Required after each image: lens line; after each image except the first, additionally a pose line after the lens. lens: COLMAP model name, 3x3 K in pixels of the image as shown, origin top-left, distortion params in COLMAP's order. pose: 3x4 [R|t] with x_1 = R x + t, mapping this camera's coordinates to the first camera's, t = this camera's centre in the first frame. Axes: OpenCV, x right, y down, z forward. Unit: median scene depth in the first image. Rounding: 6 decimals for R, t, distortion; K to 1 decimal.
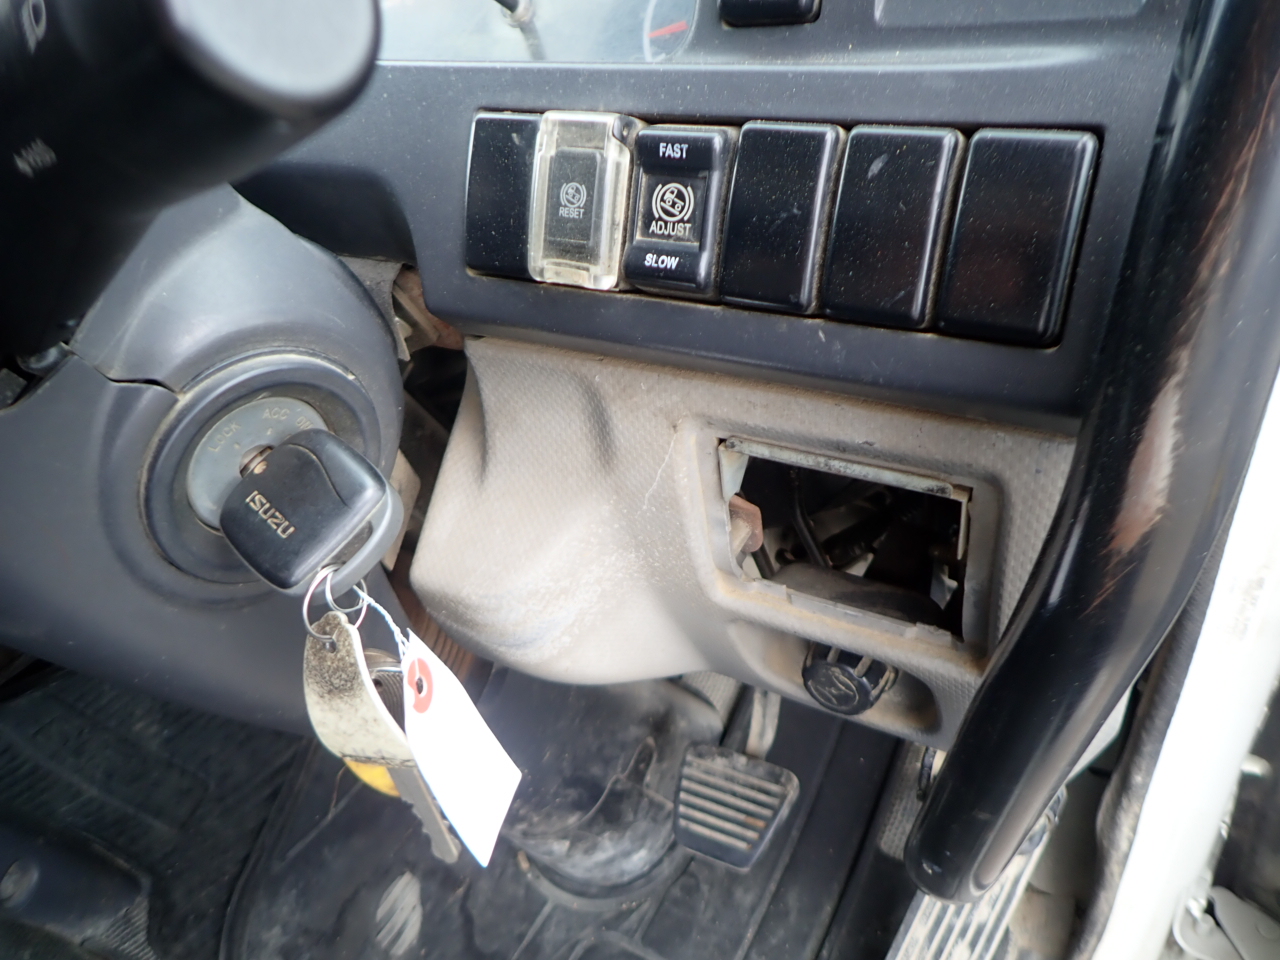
lens RADIAL K [[943.8, 0, 659.0], [0, 943.8, 496.8], [0, 0, 1]] dist [0.008199, -0.004123]
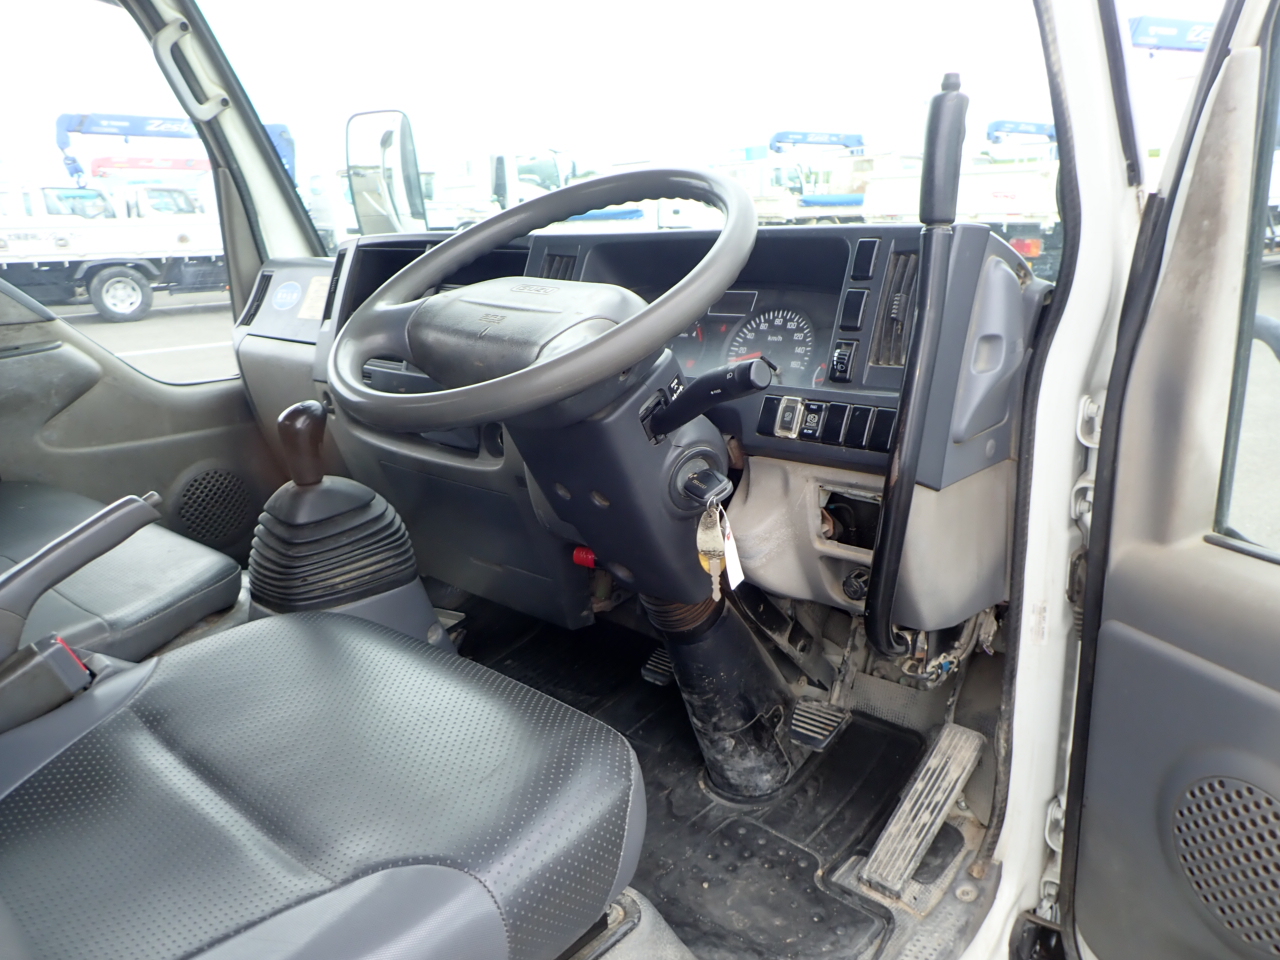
lens RADIAL K [[944.0, 0, 642.5], [0, 944.0, 508.4], [0, 0, 1]] dist [-0.006695, 0.003018]
pose [[0.972307, 0.114374, -0.203807, 0.143558], [-0.170232, 0.944096, -0.282319, 1.091691], [0.160123, 0.309196, 0.937421, -2.317513]]
